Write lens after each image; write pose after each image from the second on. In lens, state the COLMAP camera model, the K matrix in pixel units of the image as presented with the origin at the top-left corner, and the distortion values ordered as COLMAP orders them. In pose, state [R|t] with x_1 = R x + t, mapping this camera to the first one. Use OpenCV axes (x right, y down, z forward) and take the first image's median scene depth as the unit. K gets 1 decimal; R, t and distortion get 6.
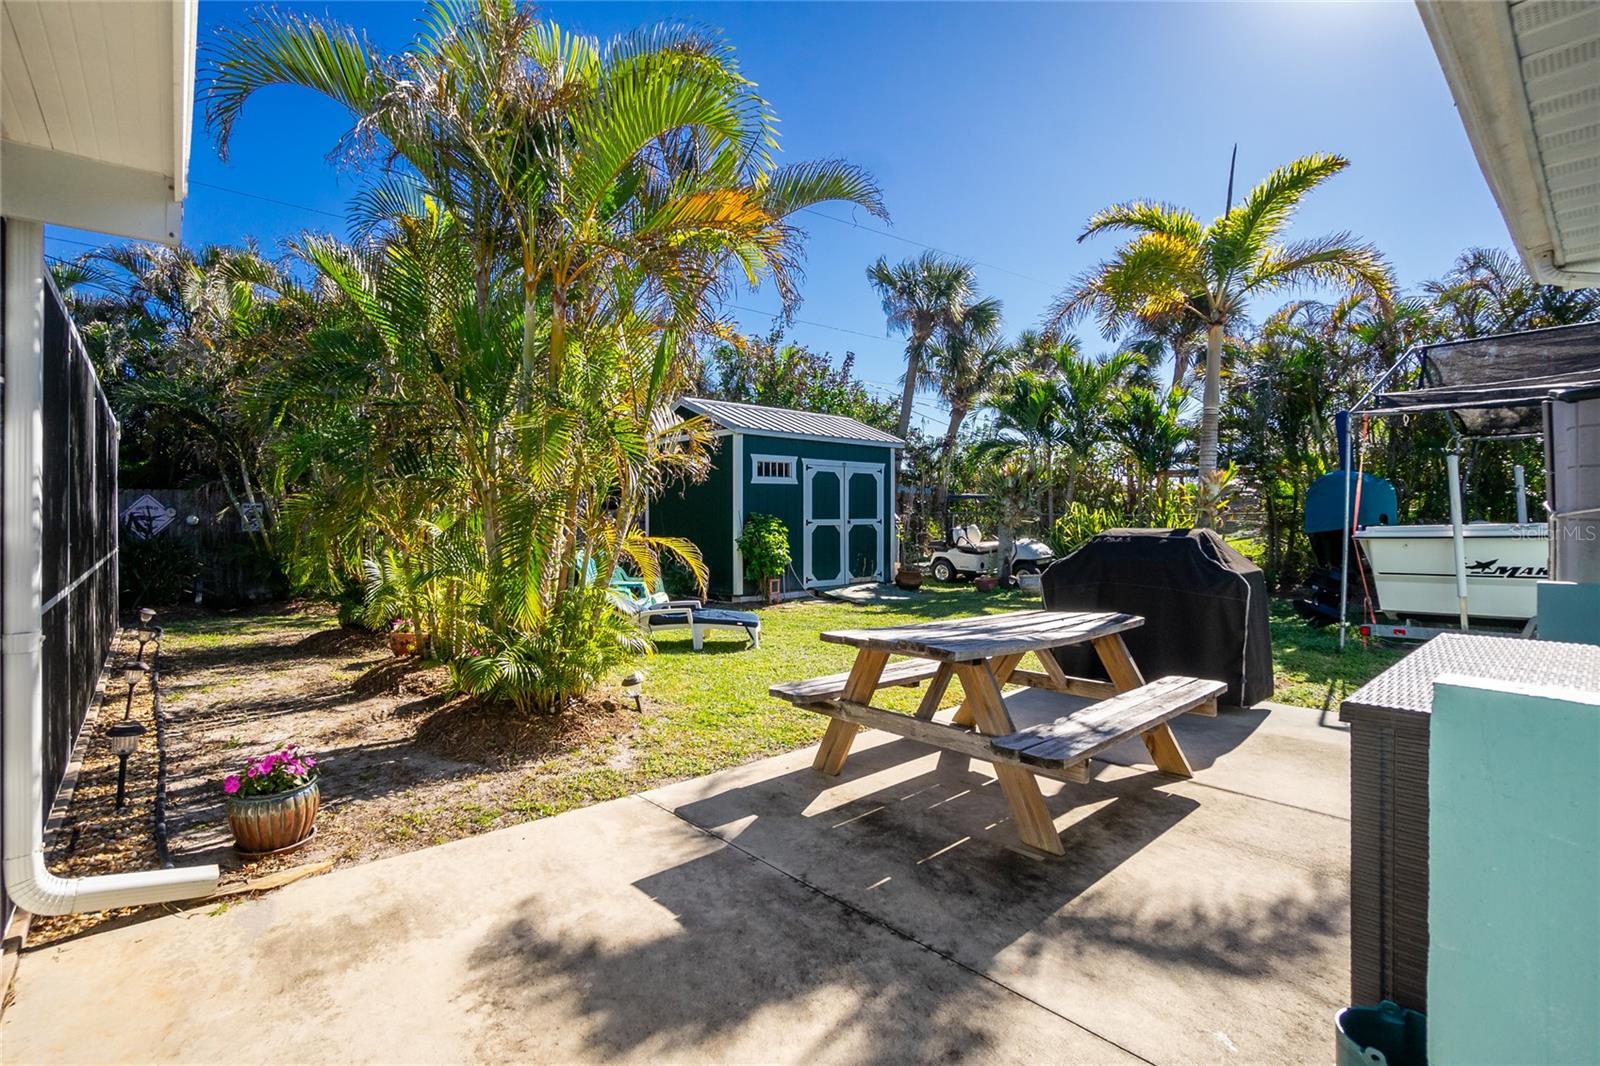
lens RADIAL K [[713.0, 0, 728.1], [0, 713.0, 506.9], [0, 0, 1]] dist [-0.045462, 0.014038]
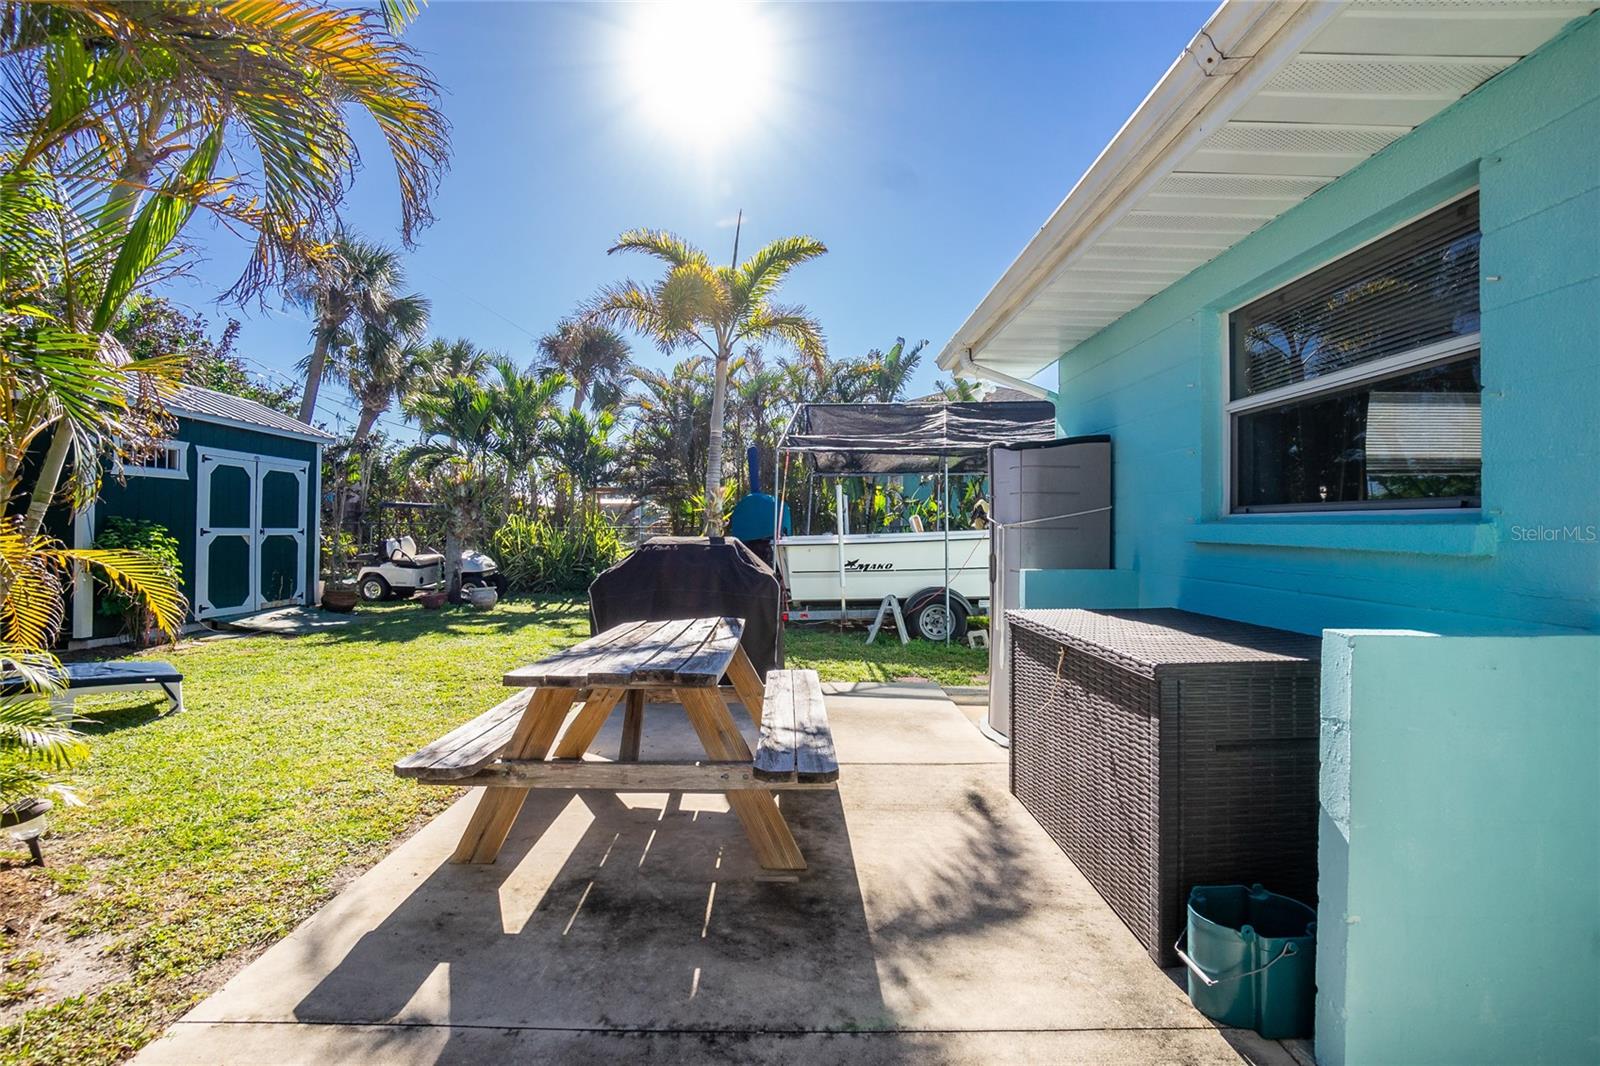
lens RADIAL K [[713.0, 0, 756.7], [0, 713.0, 521.7], [0, 0, 1]] dist [-0.045462, 0.014038]
pose [[0.652796, 0.016252, 0.757359, -0.067539], [-0.017751, 0.999823, -0.006154, 0.005492], [-0.757326, -0.009427, 0.652969, 0.089384]]
